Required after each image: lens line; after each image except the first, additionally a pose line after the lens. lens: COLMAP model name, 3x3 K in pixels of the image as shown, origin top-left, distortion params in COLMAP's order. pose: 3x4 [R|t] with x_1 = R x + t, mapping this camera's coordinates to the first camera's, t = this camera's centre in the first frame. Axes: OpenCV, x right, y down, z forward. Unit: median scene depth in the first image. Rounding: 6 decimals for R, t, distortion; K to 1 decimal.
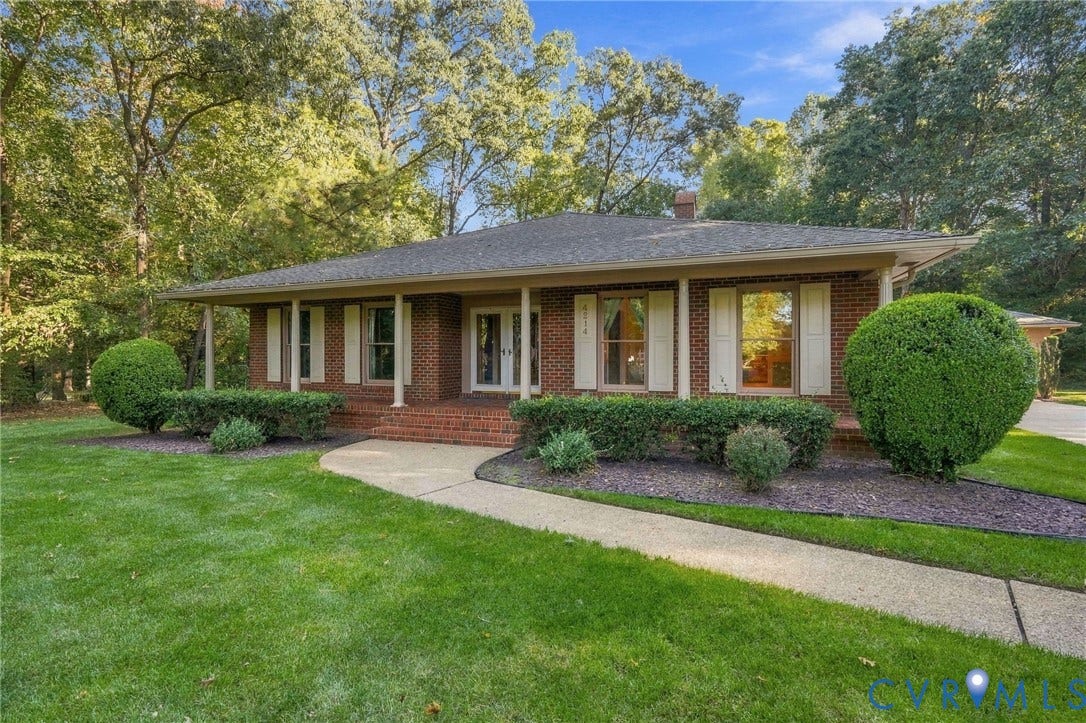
lens RADIAL K [[507.7, 0, 533.9], [0, 507.7, 358.6], [0, 0, 1]] dist [0.003699, 0.000335]
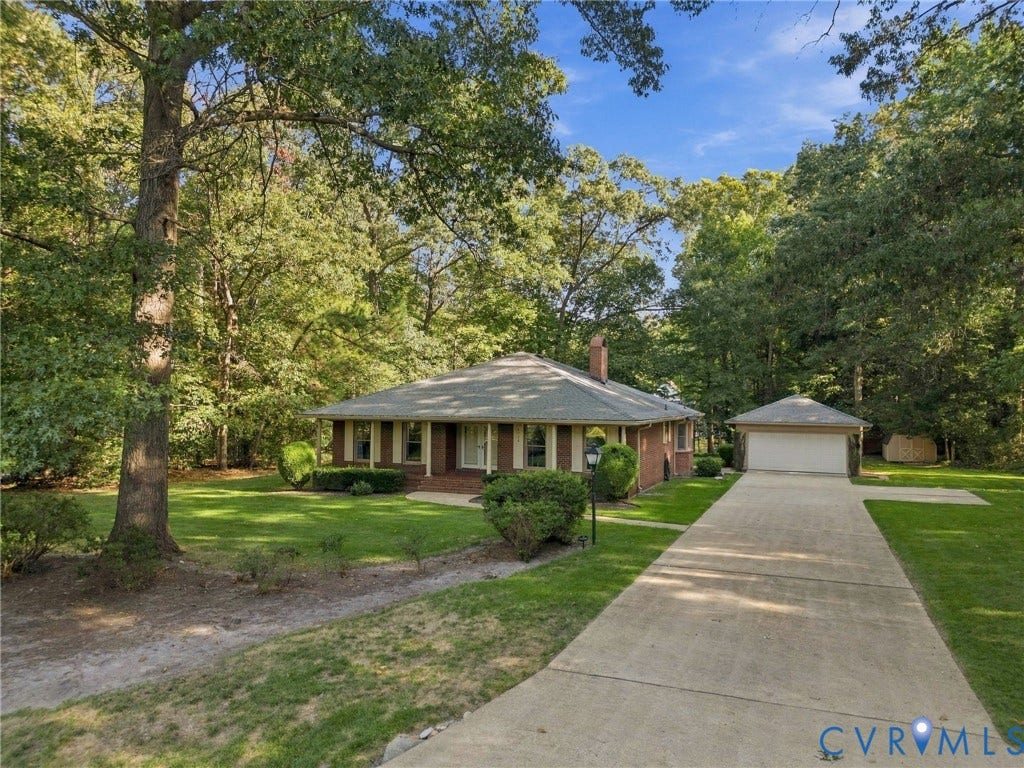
lens RADIAL K [[736.1, 0, 512.0], [0, 736.1, 384.0], [0, 0, 1]] dist [0.080040, 0.000131]
pose [[0.999892, 0.009637, -0.011091, 0.071334], [-0.009956, 0.999528, -0.029055, -0.132820], [0.010806, 0.029162, 0.999516, -1.356677]]
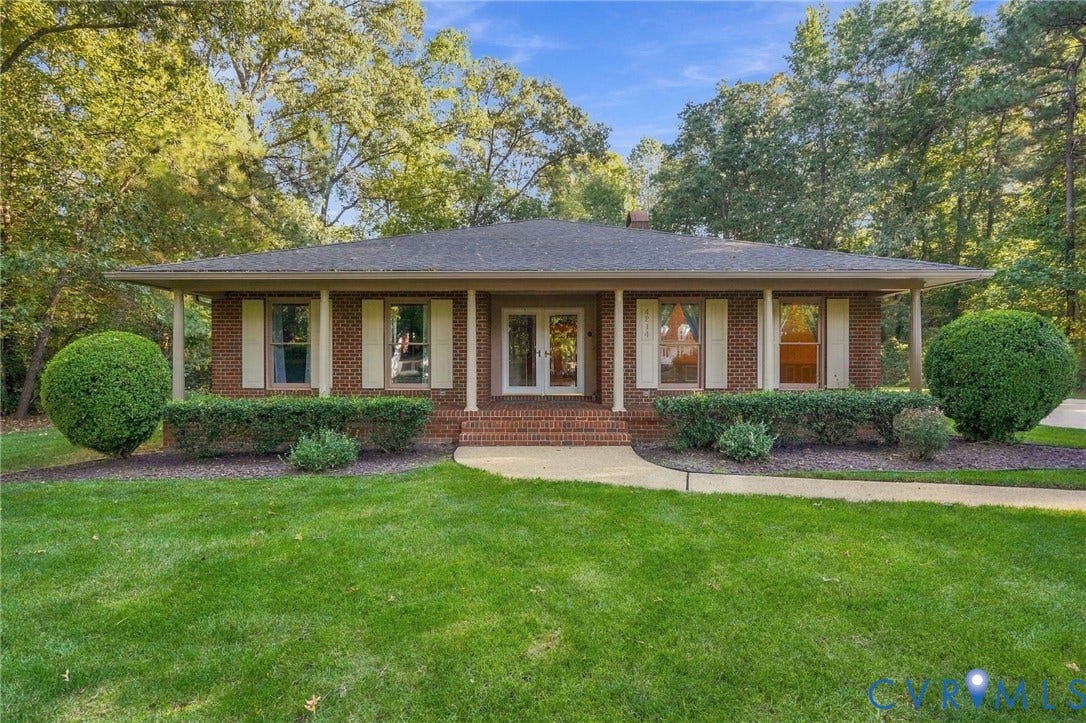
lens RADIAL K [[497.9, 0, 541.1], [0, 497.9, 375.8], [0, 0, 1]] dist [-0.003411, -0.000651]
pose [[0.931314, -0.009558, 0.364093, -0.322865], [0.001453, 0.999745, 0.022529, 0.006774], [-0.364216, -0.020453, 0.931090, 0.069306]]
